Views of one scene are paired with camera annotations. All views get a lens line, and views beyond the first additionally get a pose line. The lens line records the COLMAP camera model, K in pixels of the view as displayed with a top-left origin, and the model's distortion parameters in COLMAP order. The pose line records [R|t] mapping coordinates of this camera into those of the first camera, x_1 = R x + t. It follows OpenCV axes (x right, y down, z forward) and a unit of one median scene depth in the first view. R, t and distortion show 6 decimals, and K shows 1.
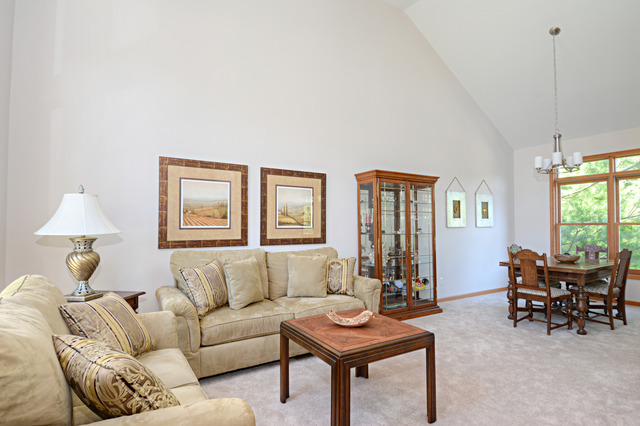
lens RADIAL K [[331.9, 0, 309.2], [0, 331.9, 217.6], [0, 0, 1]] dist [-0.005715, -0.016082]
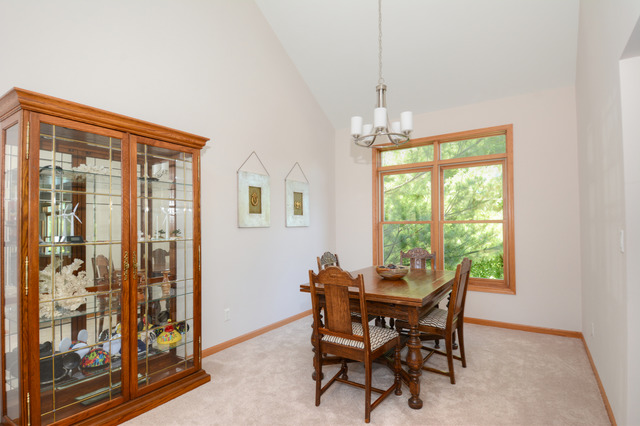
lens RADIAL K [[331.9, 0, 317.2], [0, 331.9, 217.5], [0, 0, 1]] dist [-0.005715, -0.016082]
pose [[0.896486, 0.004480, 0.443049, 0.308704], [-0.005099, 0.999987, 0.000207, 0.009988], [-0.443042, -0.002445, 0.896497, 0.409630]]
